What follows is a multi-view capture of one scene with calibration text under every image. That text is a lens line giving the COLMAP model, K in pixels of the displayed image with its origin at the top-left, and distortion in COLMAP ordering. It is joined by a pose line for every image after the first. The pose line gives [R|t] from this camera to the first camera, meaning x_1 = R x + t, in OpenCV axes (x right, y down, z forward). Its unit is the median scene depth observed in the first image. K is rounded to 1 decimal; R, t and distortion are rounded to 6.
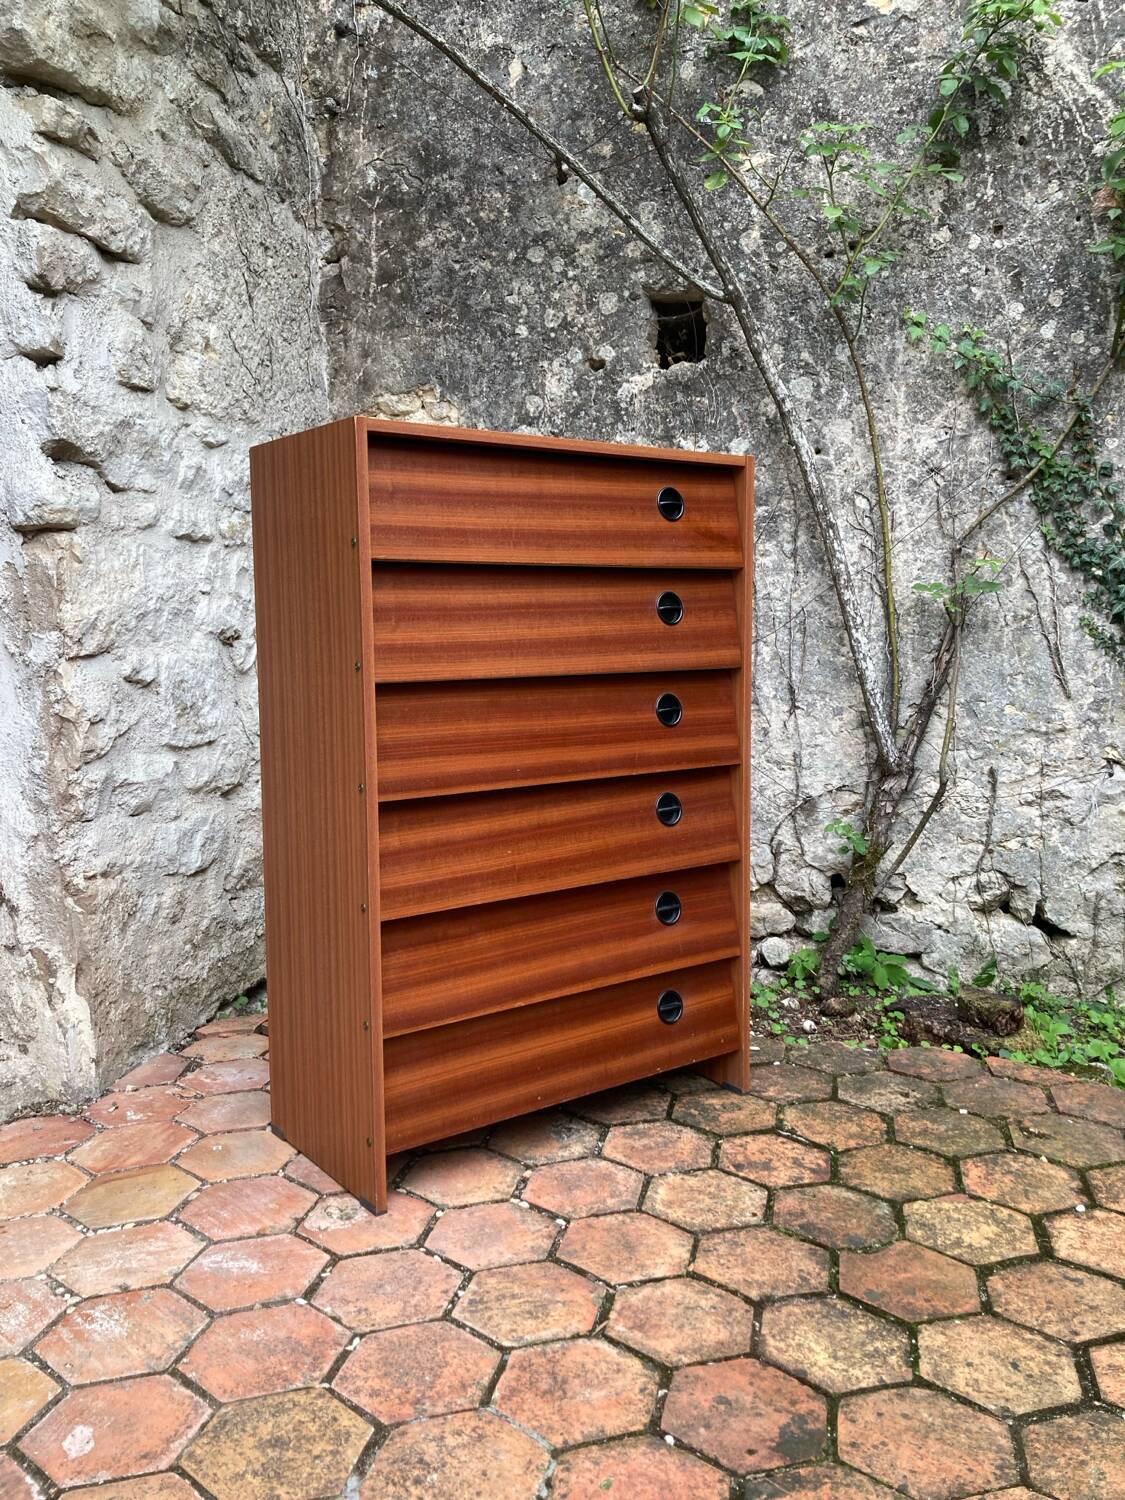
lens RADIAL K [[1245.3, 0, 577.2], [0, 1245.3, 710.8], [0, 0, 1]] dist [0.004481, 0.003418]
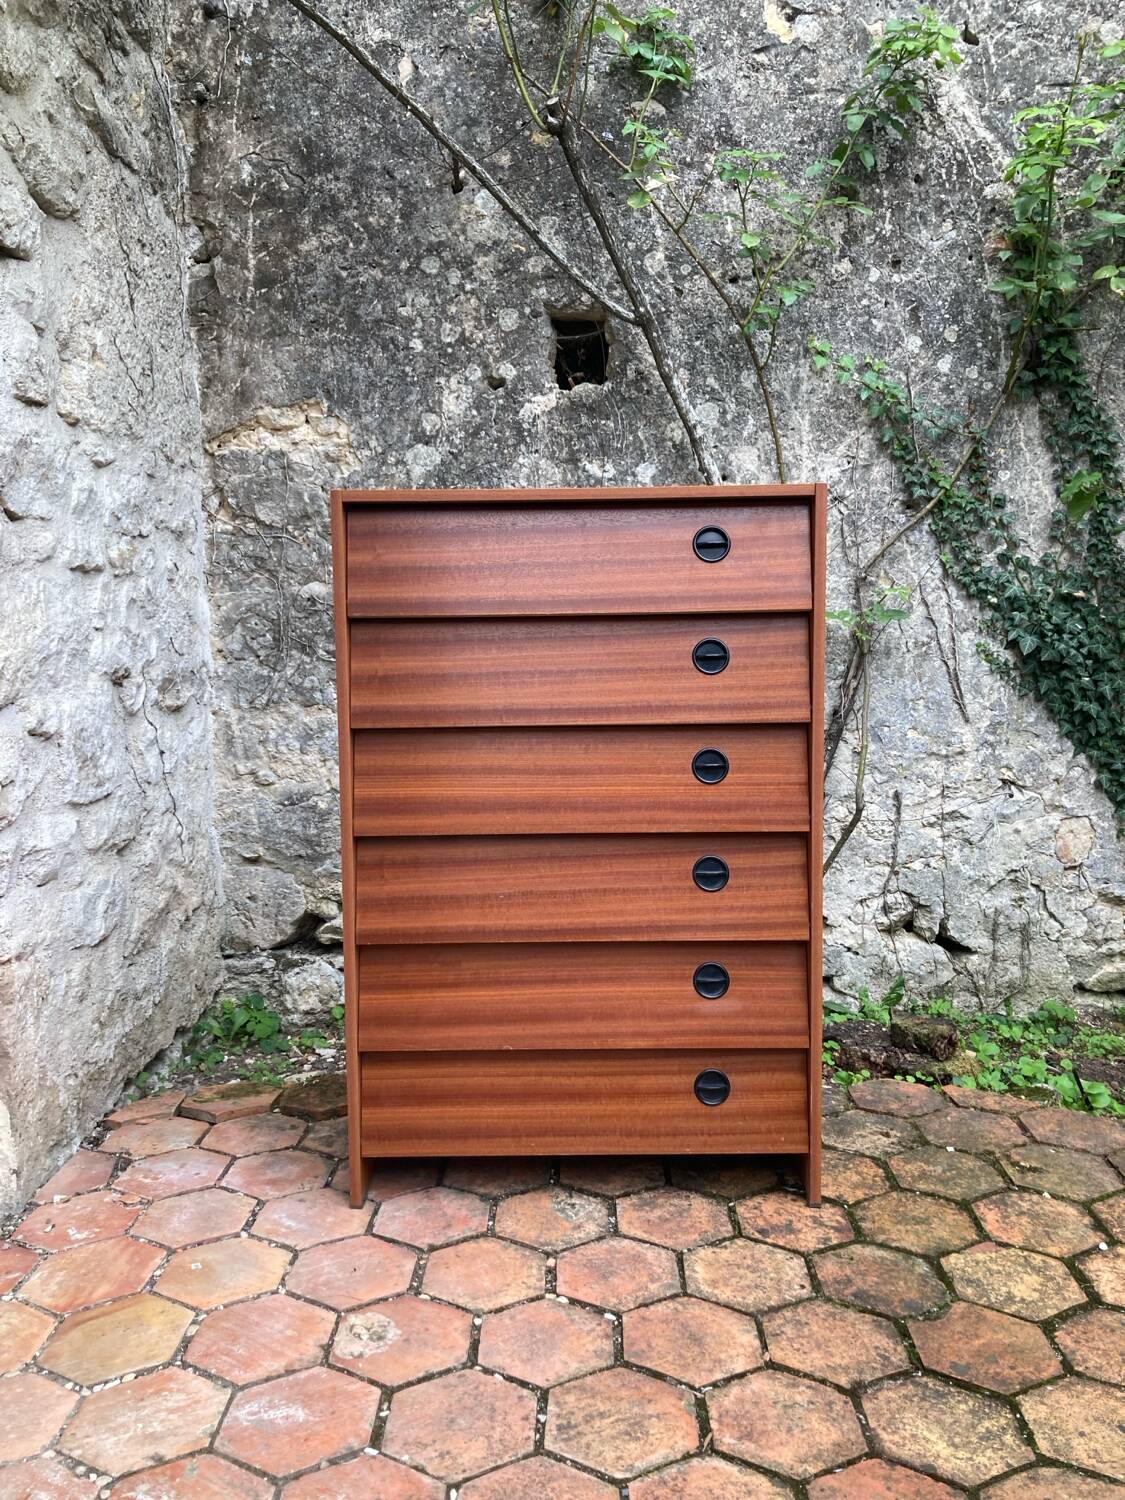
lens RADIAL K [[1245.3, 0, 564.4], [0, 1245.3, 710.8], [0, 0, 1]] dist [0.004481, 0.003418]
pose [[0.982117, -0.019838, 0.187223, -0.125953], [0.019275, 0.999803, 0.004827, -0.030631], [-0.187282, -0.001132, 0.982306, 0.049406]]
